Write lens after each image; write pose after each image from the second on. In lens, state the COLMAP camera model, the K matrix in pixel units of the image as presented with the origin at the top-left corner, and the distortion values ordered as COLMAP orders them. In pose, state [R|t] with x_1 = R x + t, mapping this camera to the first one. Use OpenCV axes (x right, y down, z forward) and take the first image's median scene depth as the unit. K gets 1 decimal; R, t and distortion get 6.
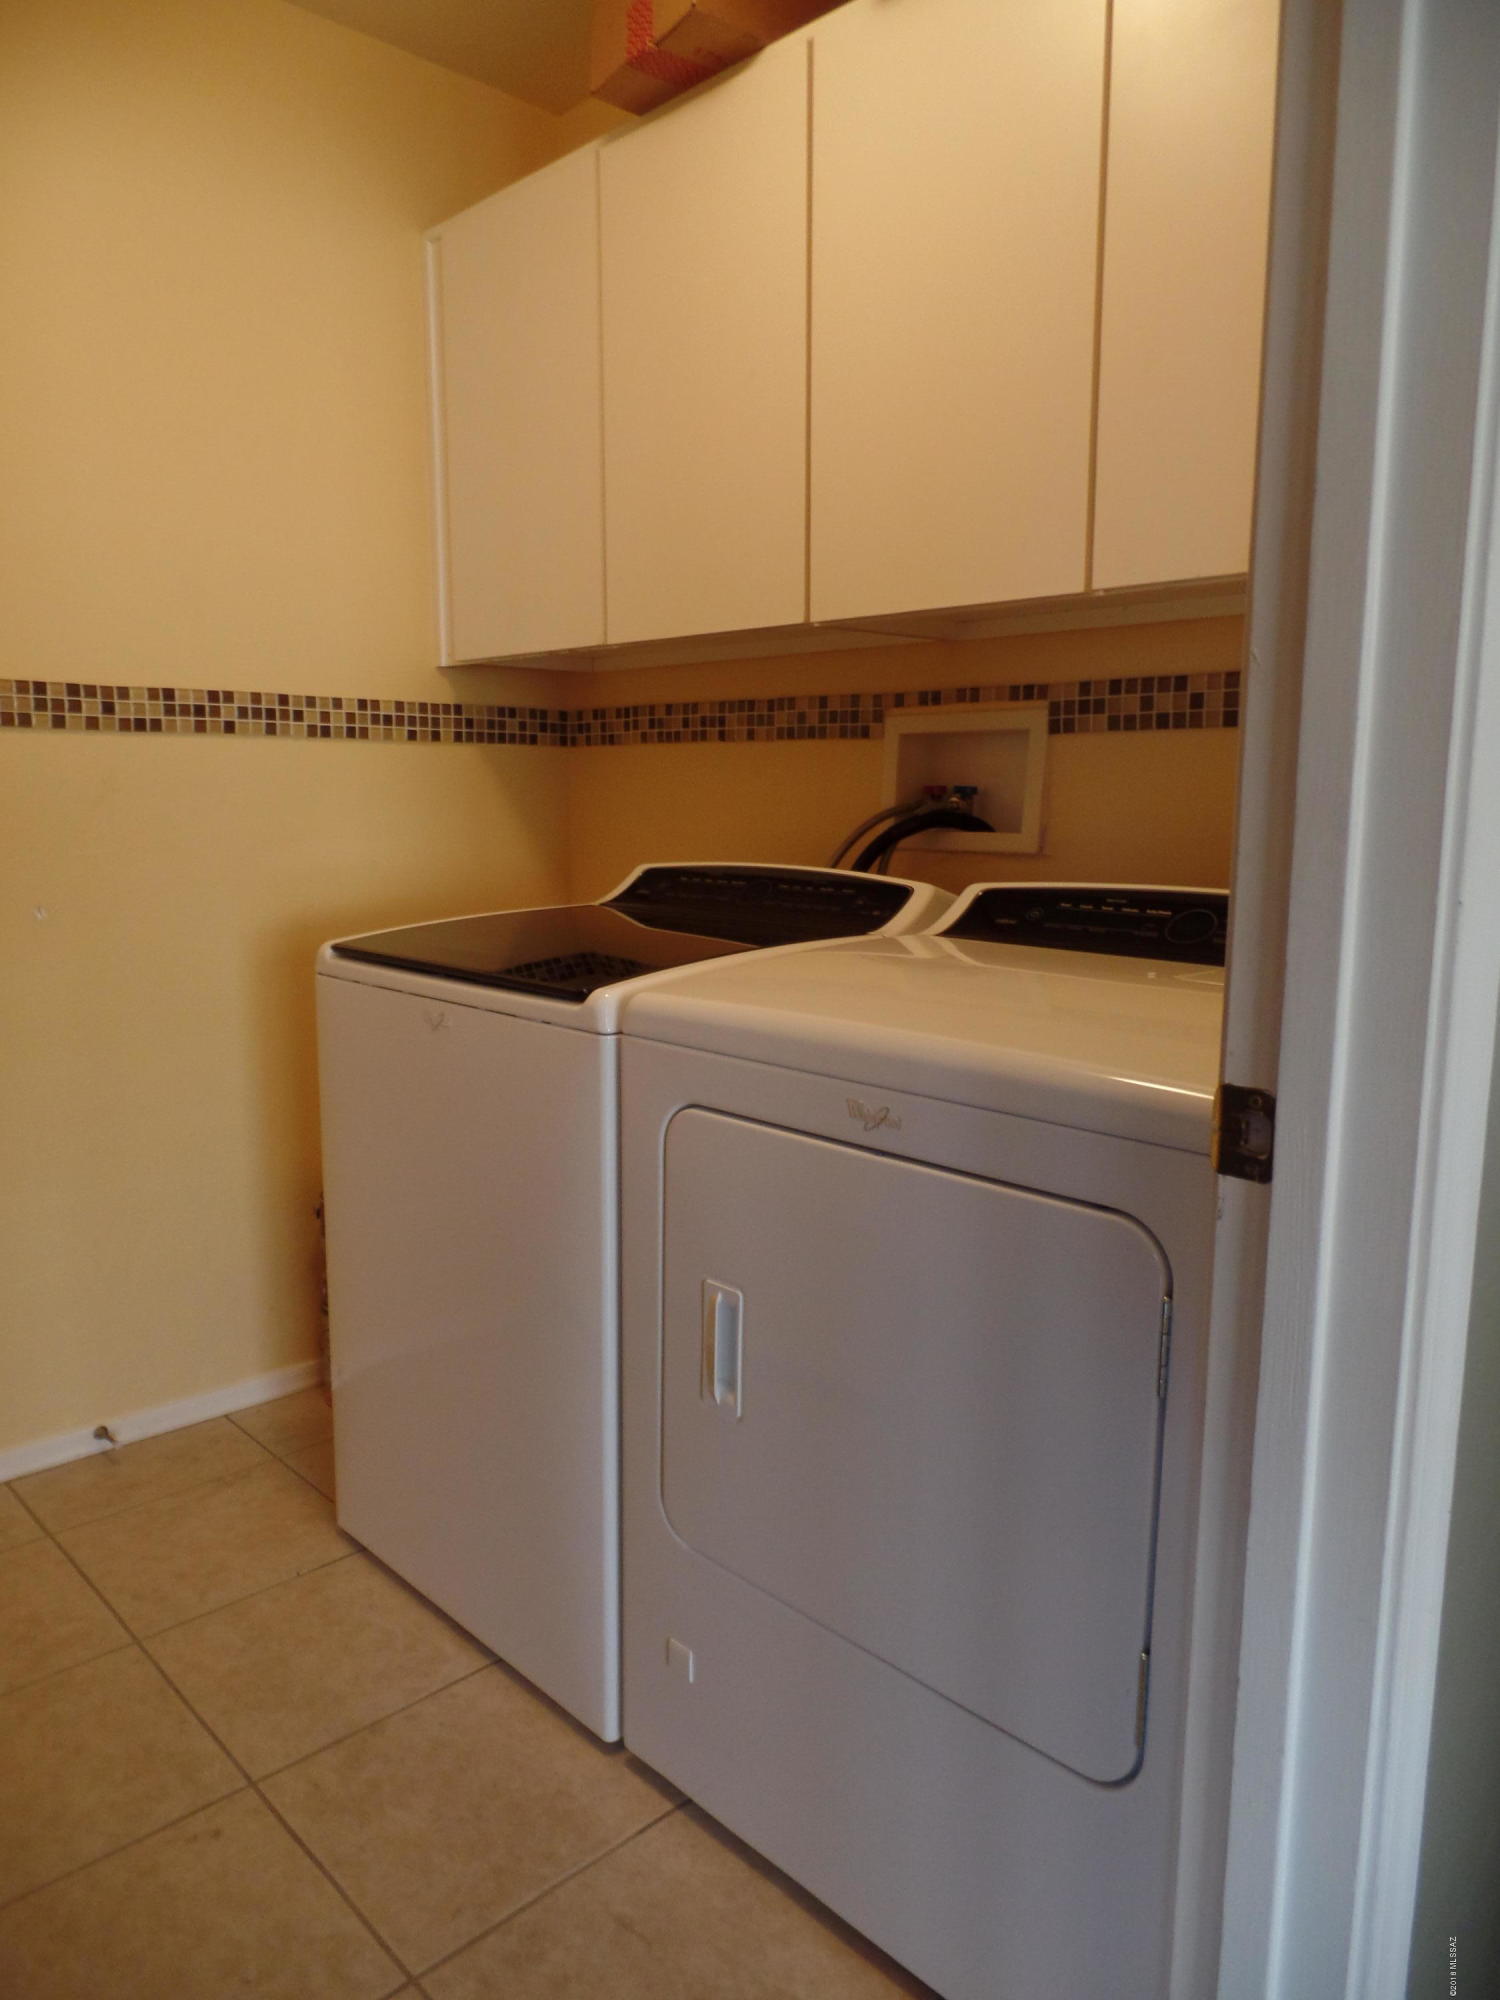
lens RADIAL K [[1388.5, 0, 749.1], [0, 1388.5, 1000.7], [0, 0, 1]] dist [0.007834, -0.007819]
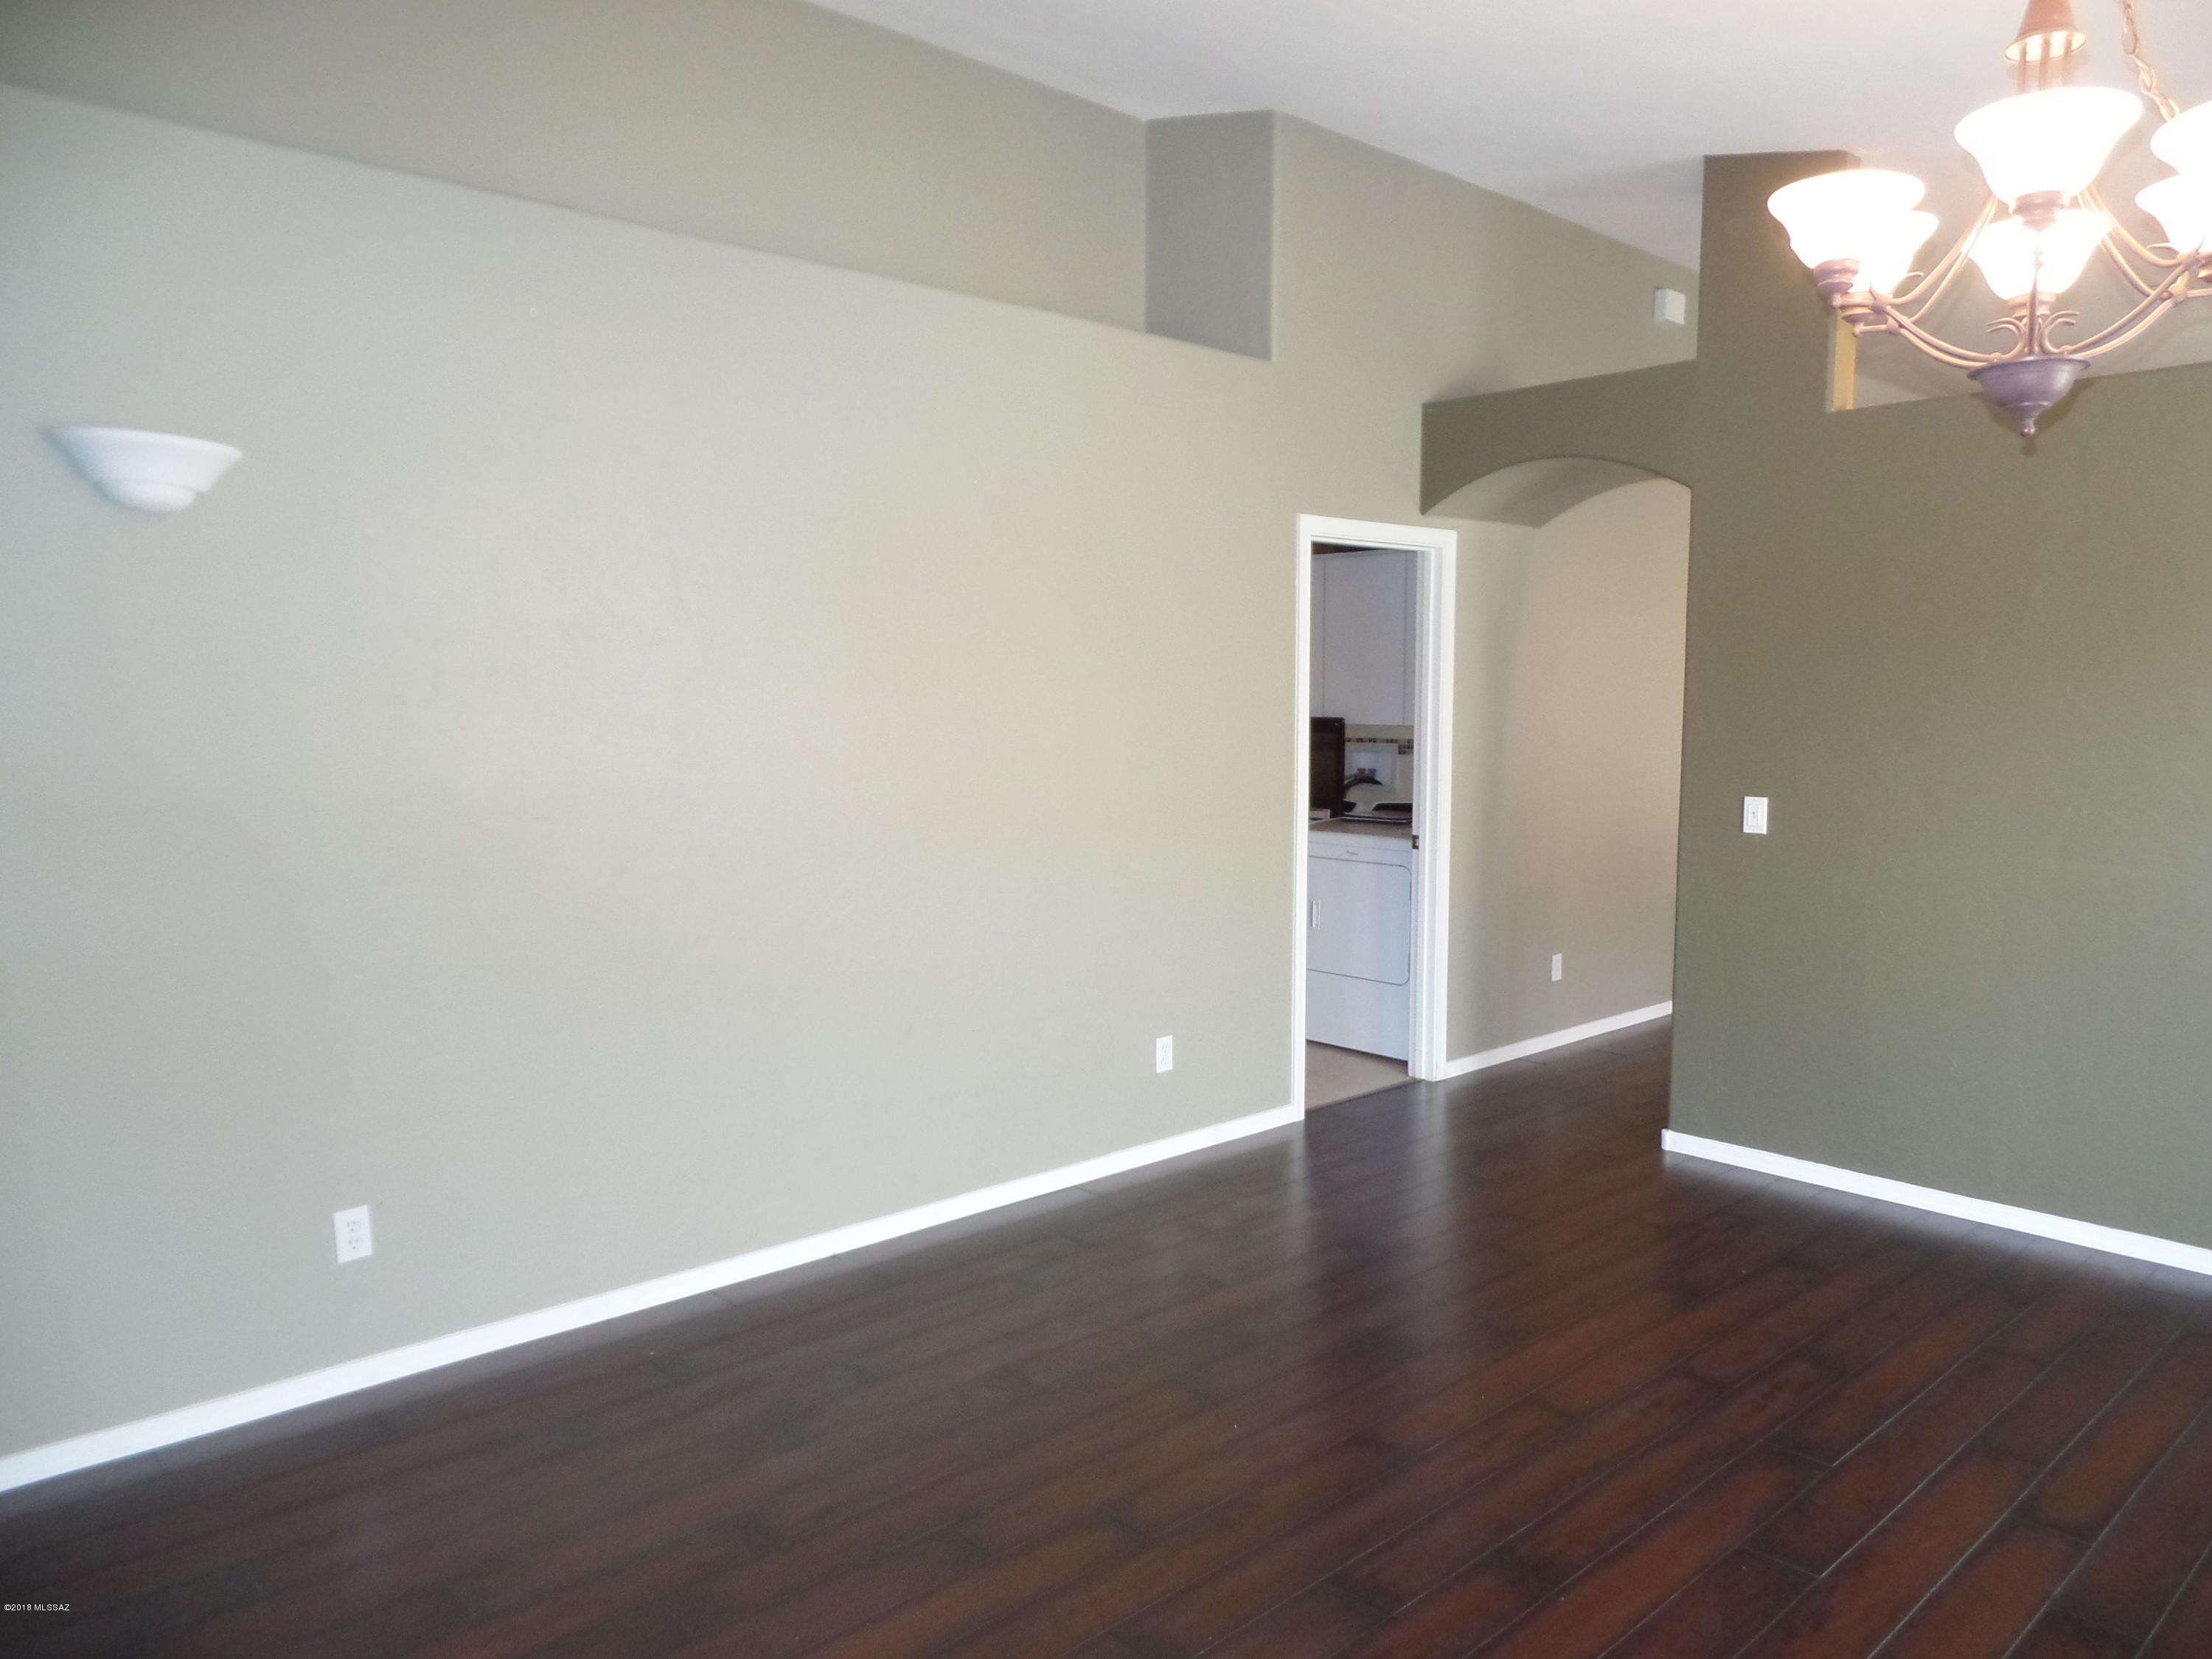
lens RADIAL K [[1535.6, 0, 1105.3], [0, 1535.6, 832.7], [0, 0, 1]] dist [0.007834, -0.007819]
pose [[0.999855, -0.004104, -0.016551, -0.474431], [0.003269, 0.998734, -0.050191, 0.196971], [0.016736, 0.050130, 0.998602, -3.006773]]
